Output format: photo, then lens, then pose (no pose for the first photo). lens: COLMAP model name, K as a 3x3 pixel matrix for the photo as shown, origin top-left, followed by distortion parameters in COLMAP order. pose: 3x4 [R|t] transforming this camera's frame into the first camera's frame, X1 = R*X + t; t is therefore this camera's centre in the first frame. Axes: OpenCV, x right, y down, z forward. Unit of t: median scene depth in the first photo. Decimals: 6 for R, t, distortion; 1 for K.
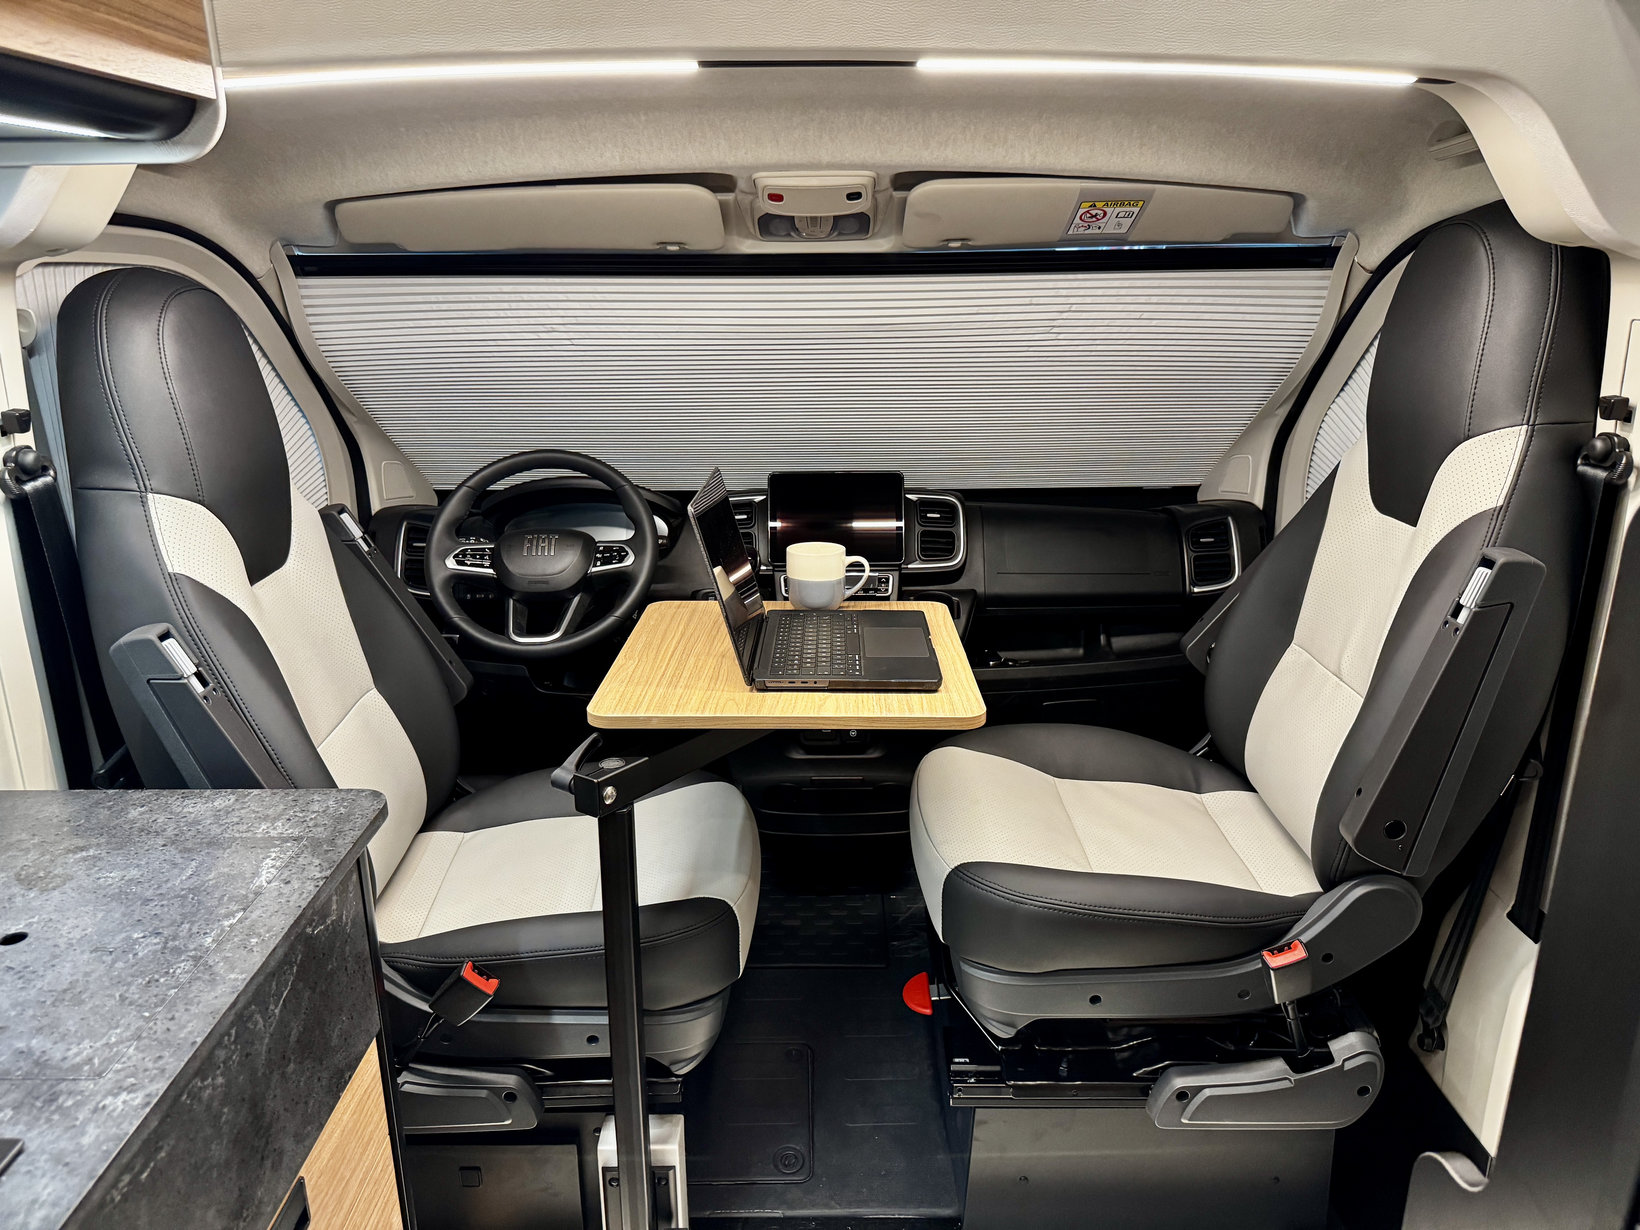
lens RADIAL K [[1166.5, 0, 828.4], [0, 1166.5, 628.4], [0, 0, 1]] dist [0.022234, -0.038615]
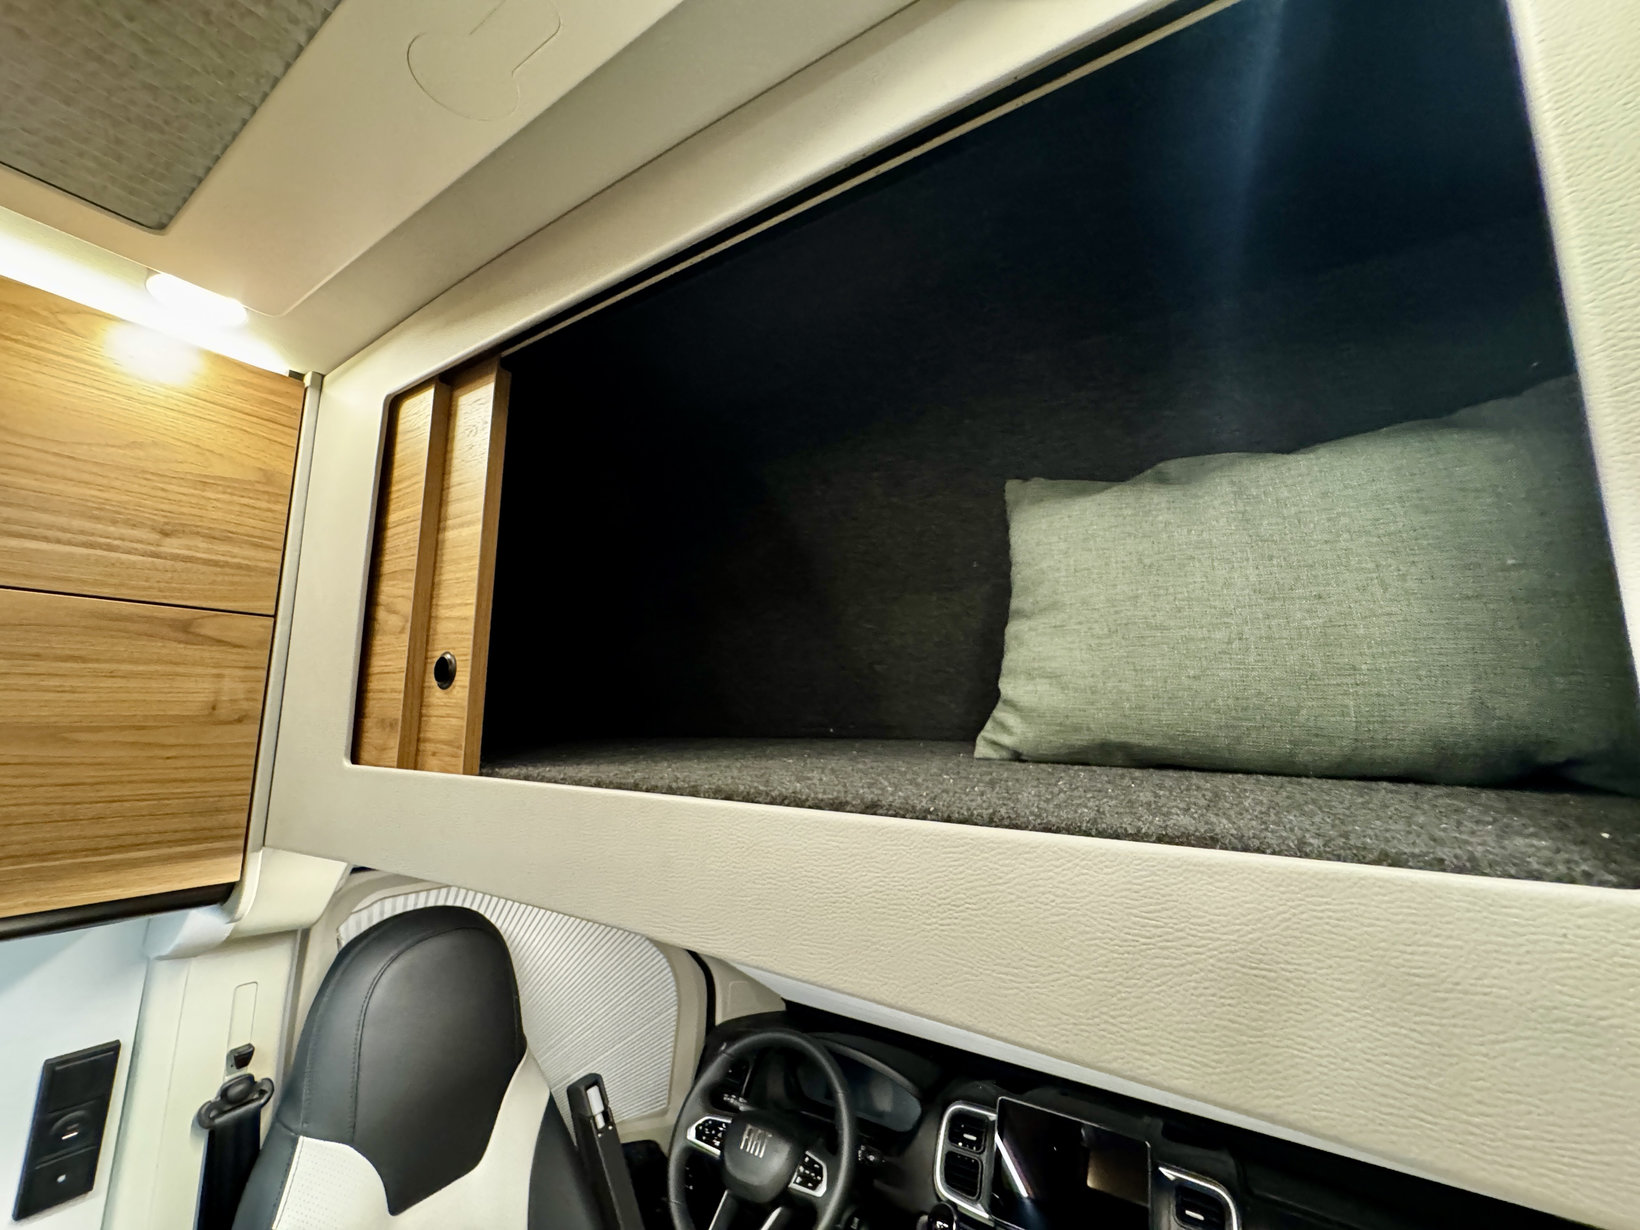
lens RADIAL K [[660.9, 0, 793.7], [0, 660.9, 614.6], [0, 0, 1]] dist [-0.002225, -0.000436]
pose [[0.824793, -0.086417, -0.558792, 0.321257], [-0.179210, 0.897350, -0.403294, -0.518839], [0.536284, 0.432776, 0.724641, 0.696816]]
